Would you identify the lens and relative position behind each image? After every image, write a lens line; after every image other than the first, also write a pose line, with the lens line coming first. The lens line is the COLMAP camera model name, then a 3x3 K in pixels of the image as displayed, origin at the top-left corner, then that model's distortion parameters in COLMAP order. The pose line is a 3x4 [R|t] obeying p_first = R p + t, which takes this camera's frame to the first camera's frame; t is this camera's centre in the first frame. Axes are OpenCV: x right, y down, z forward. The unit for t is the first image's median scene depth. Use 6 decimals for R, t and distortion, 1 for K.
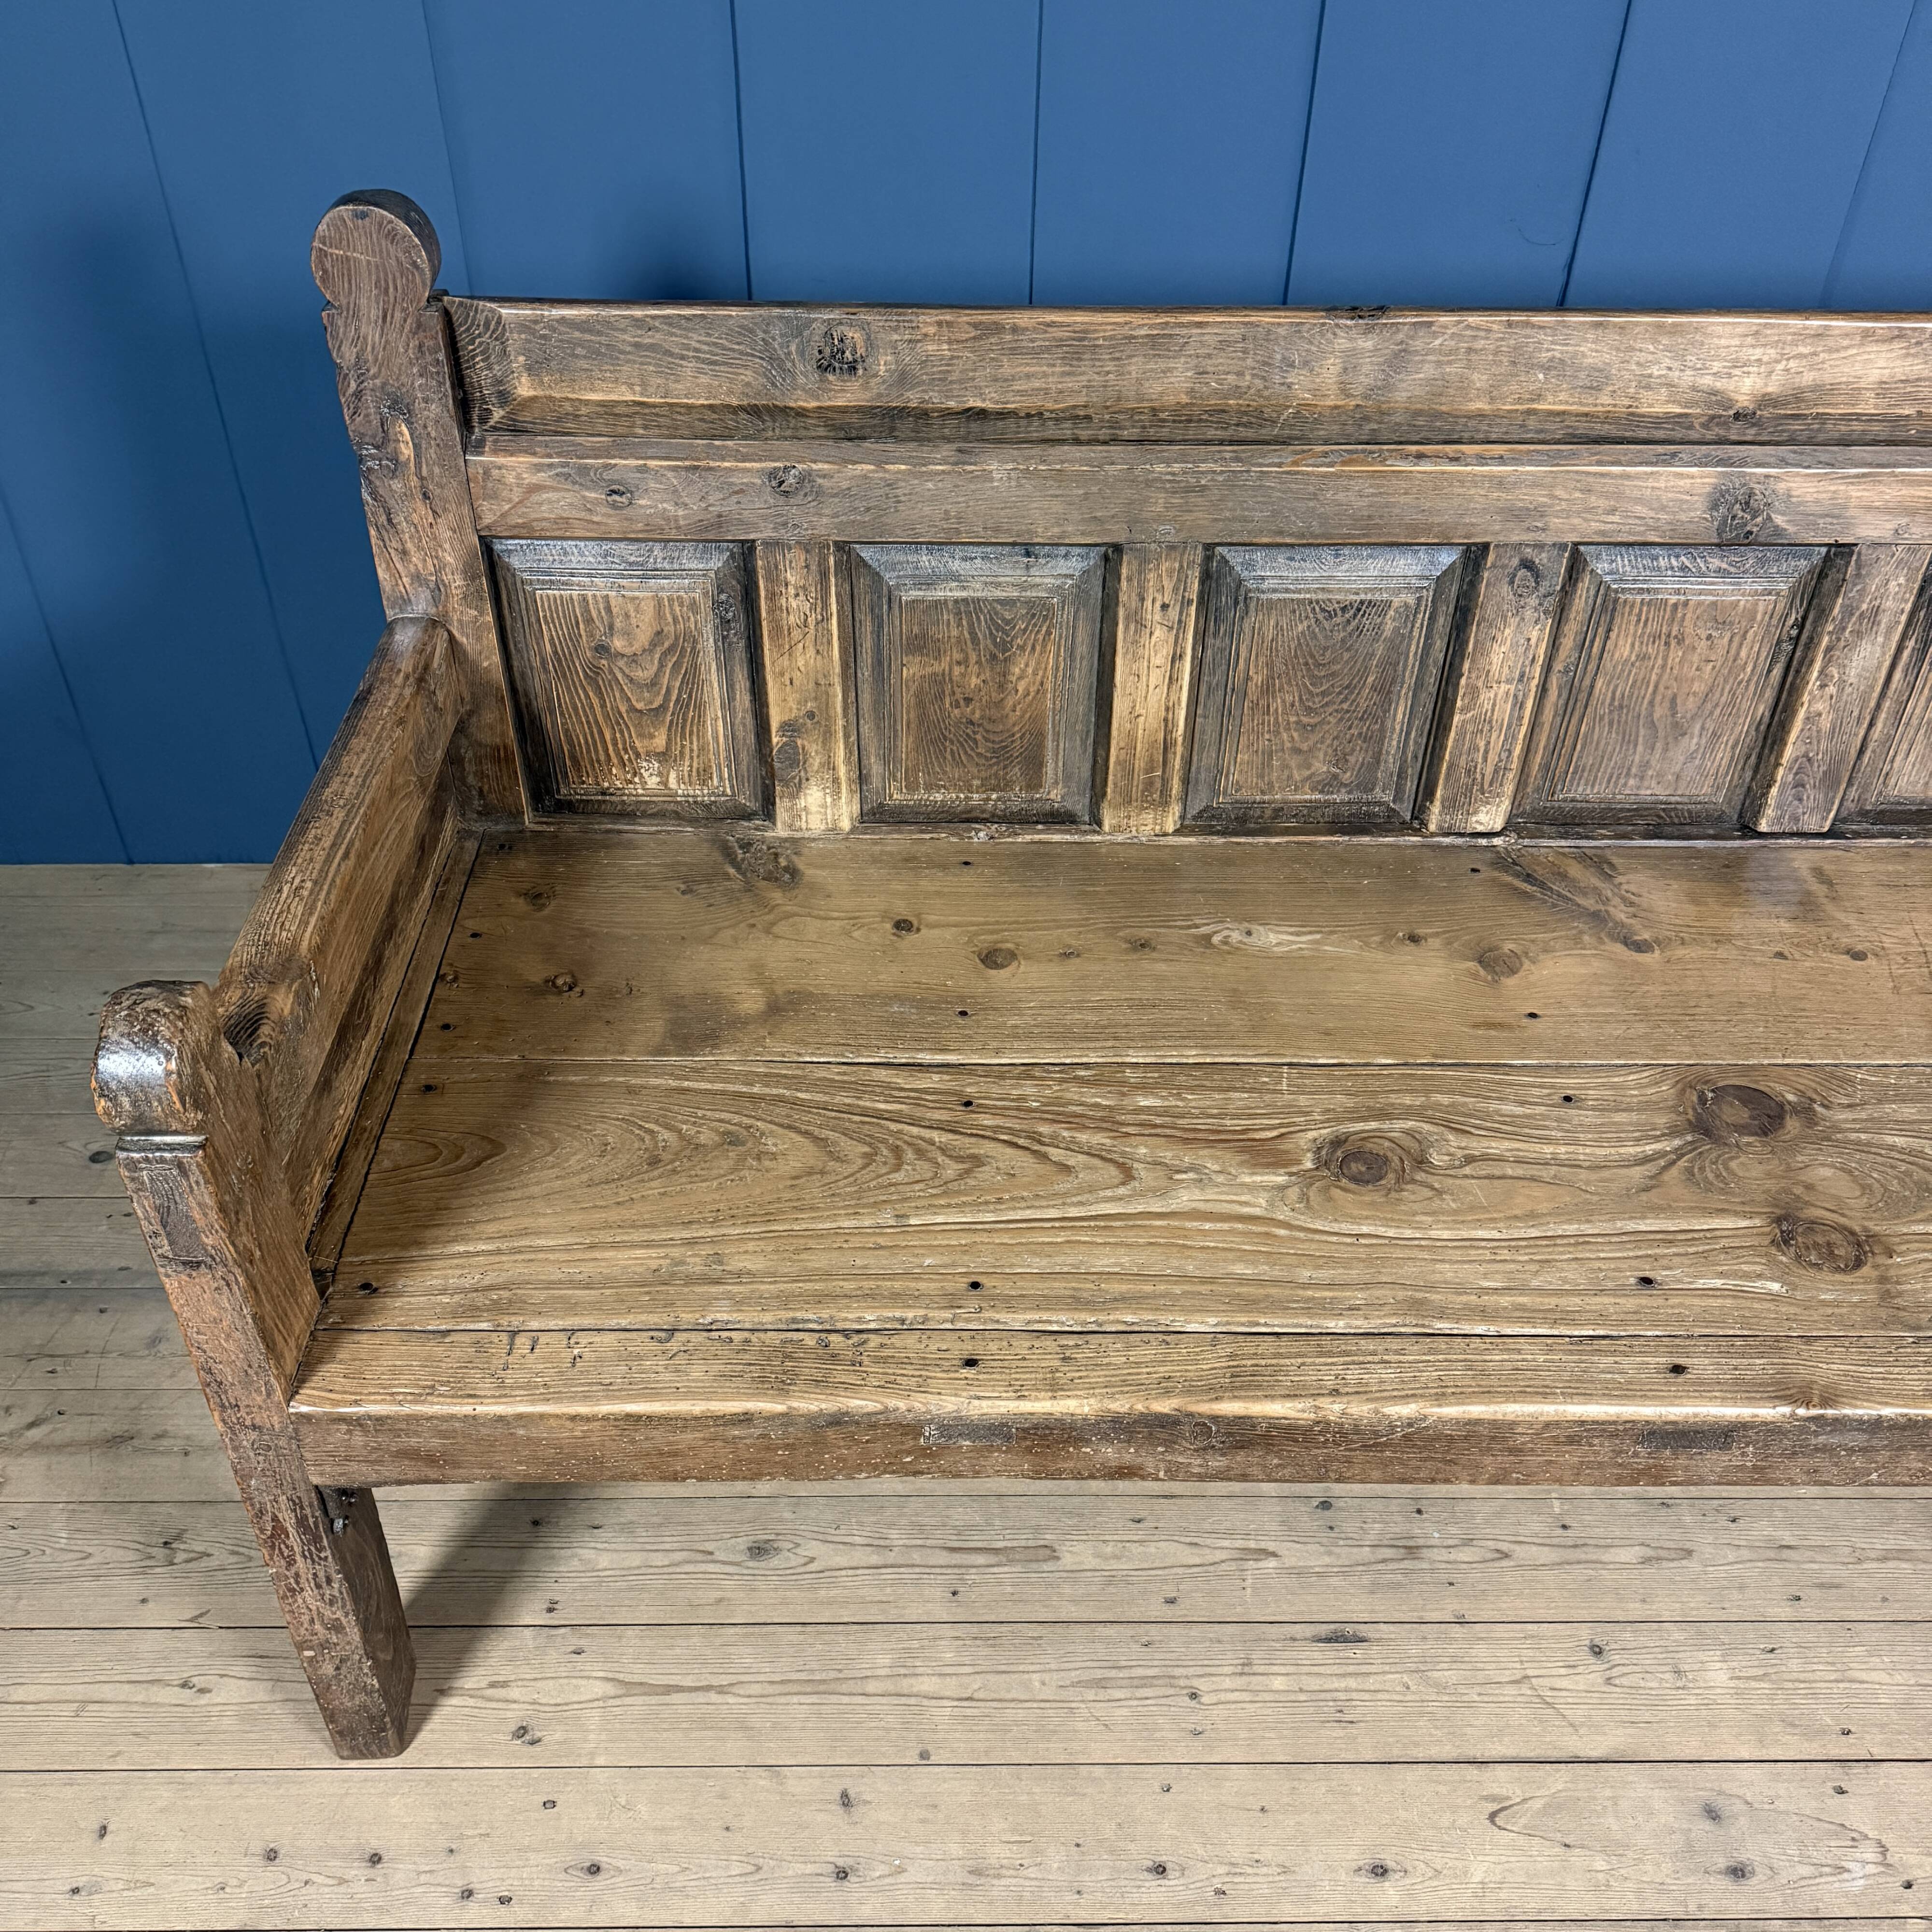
lens RADIAL K [[1789.3, 0, 961.9], [0, 1789.3, 968.6], [0, 0, 1]] dist [0.188130, -0.418385]
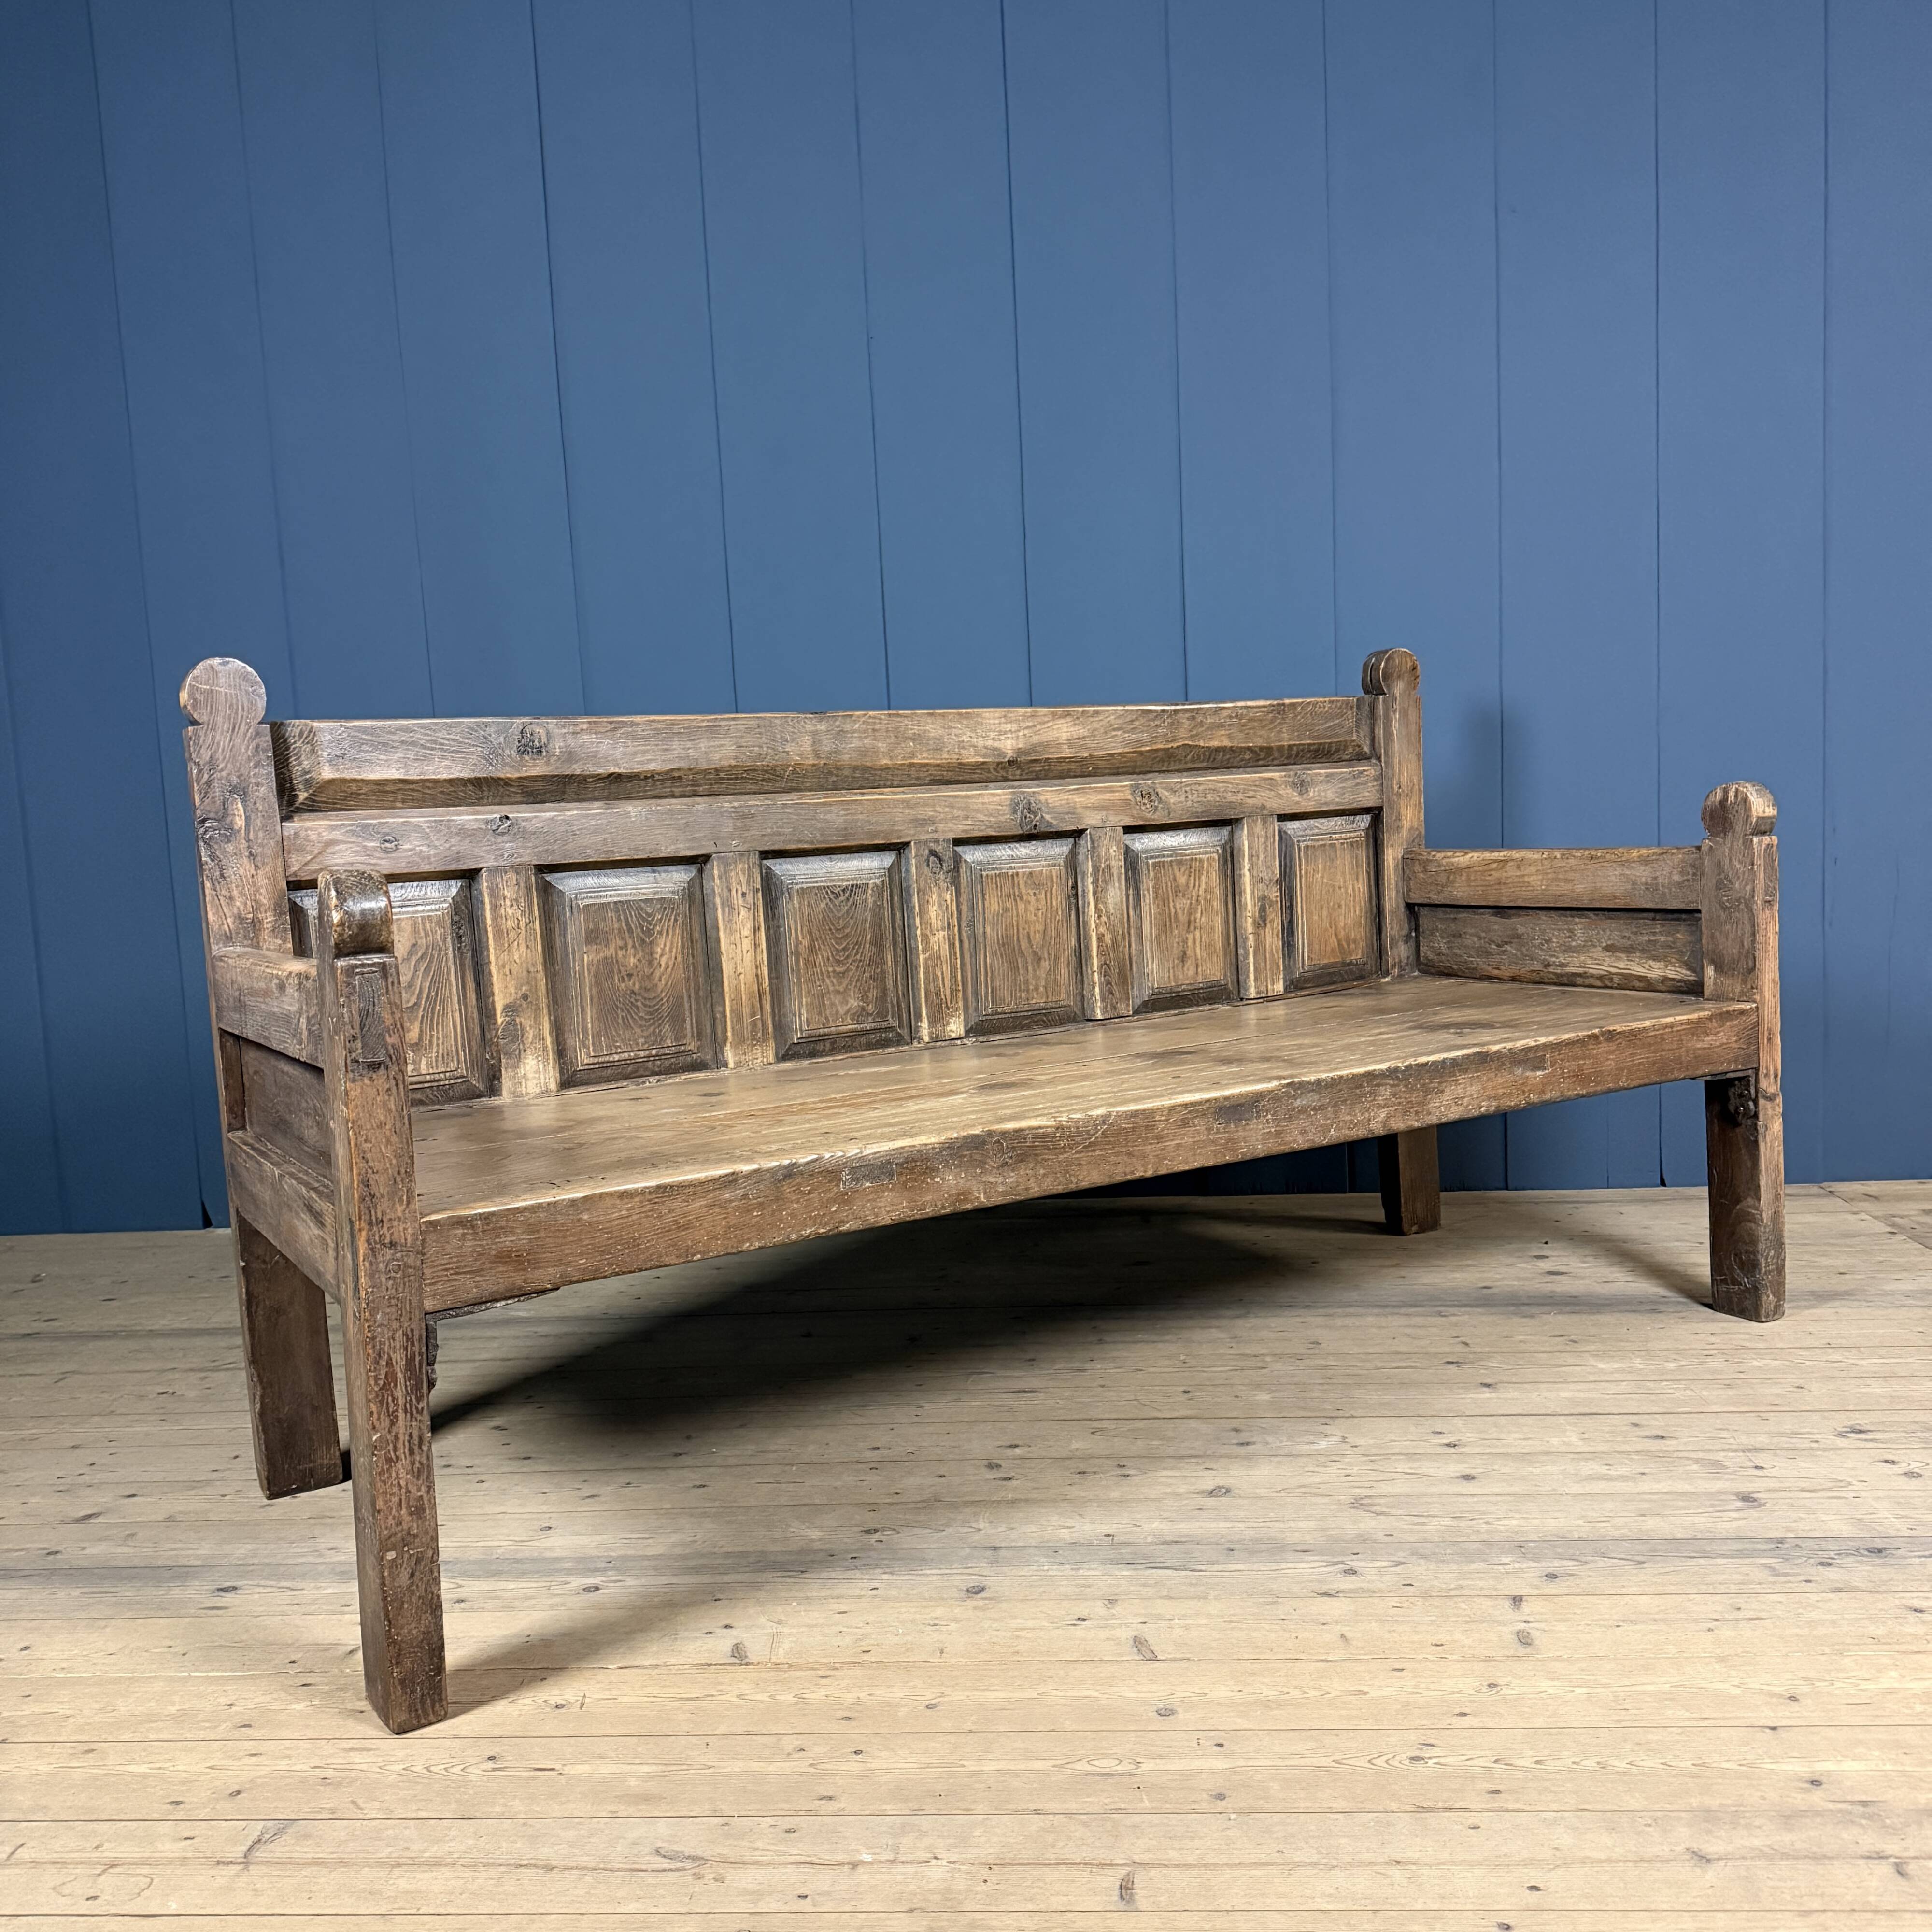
lens RADIAL K [[1787.7, 0, 969.0], [0, 1787.7, 966.0], [0, 0, 1]] dist [0.179267, -0.361975]
pose [[0.861459, -0.107226, 0.496377, -0.518413], [0.371217, 0.799965, -0.471439, 0.682541], [-0.346534, 0.590389, 0.728941, -0.182662]]
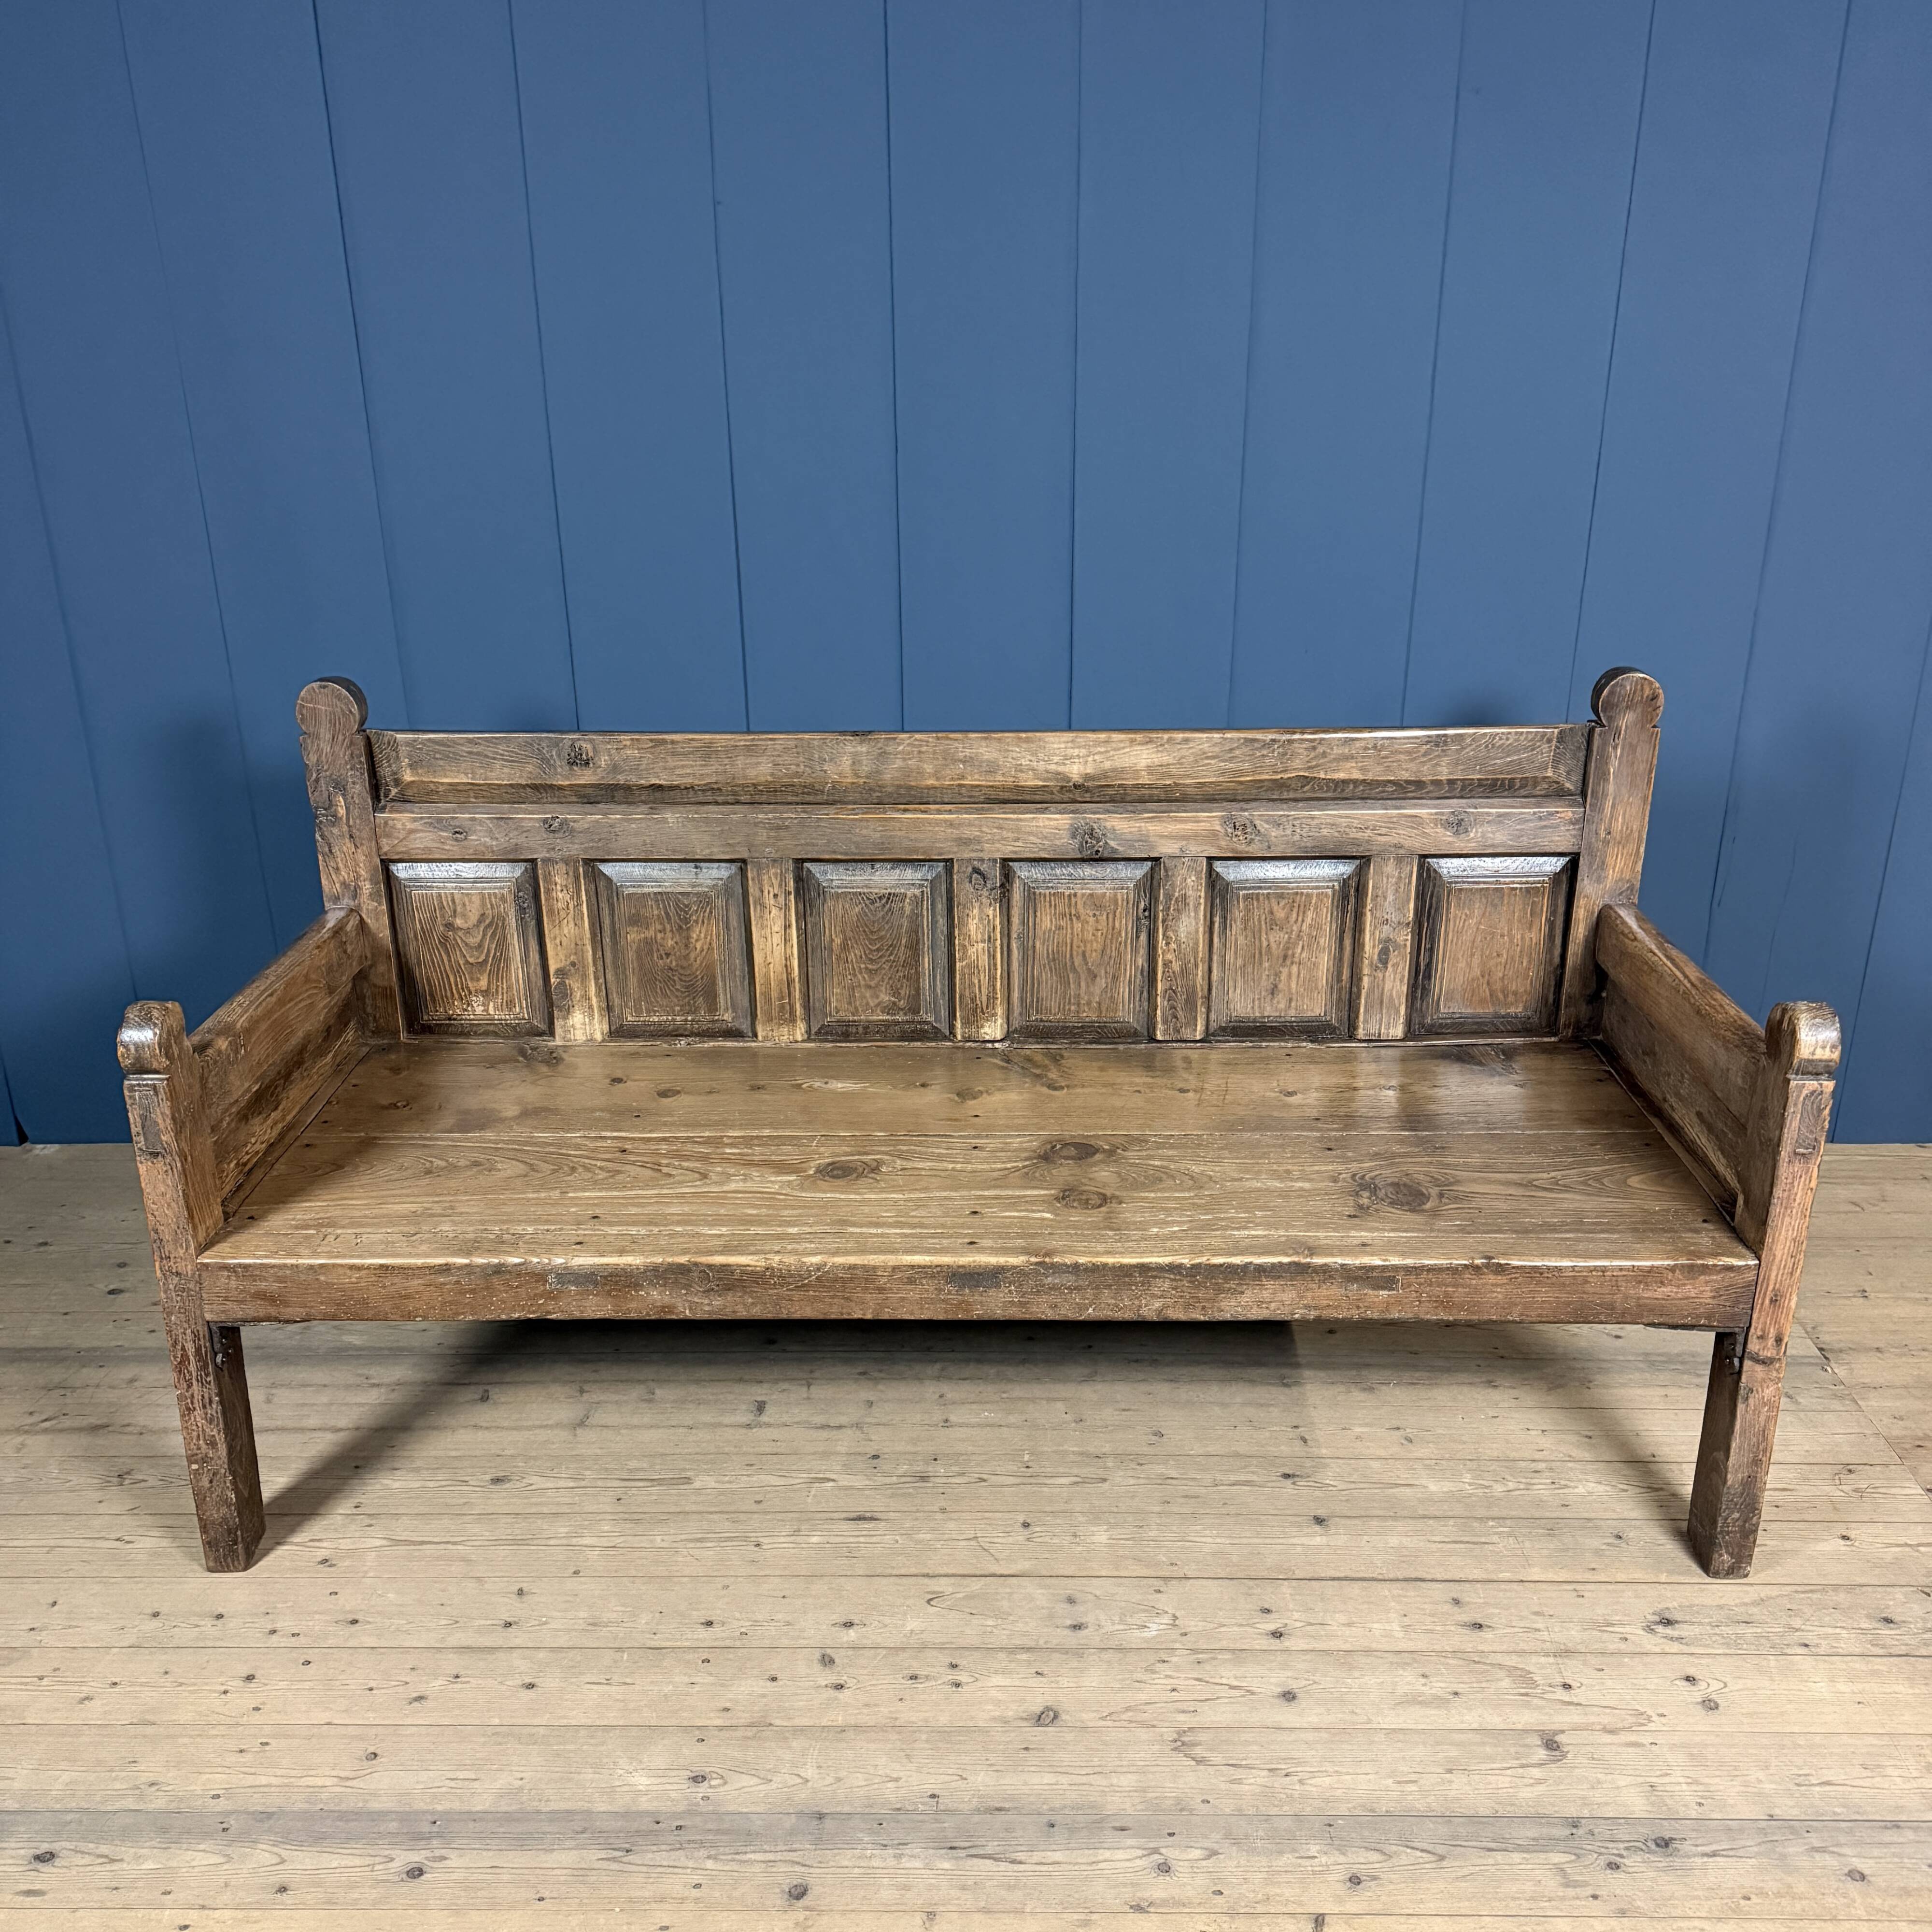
lens RADIAL K [[1787.7, 0, 969.0], [0, 1787.7, 966.0], [0, 0, 1]] dist [0.179267, -0.361975]
pose [[0.999445, -0.011119, -0.031386, 0.361300], [0.000565, 0.948129, -0.317885, 0.422549], [0.033292, 0.317691, 0.947610, -0.621656]]
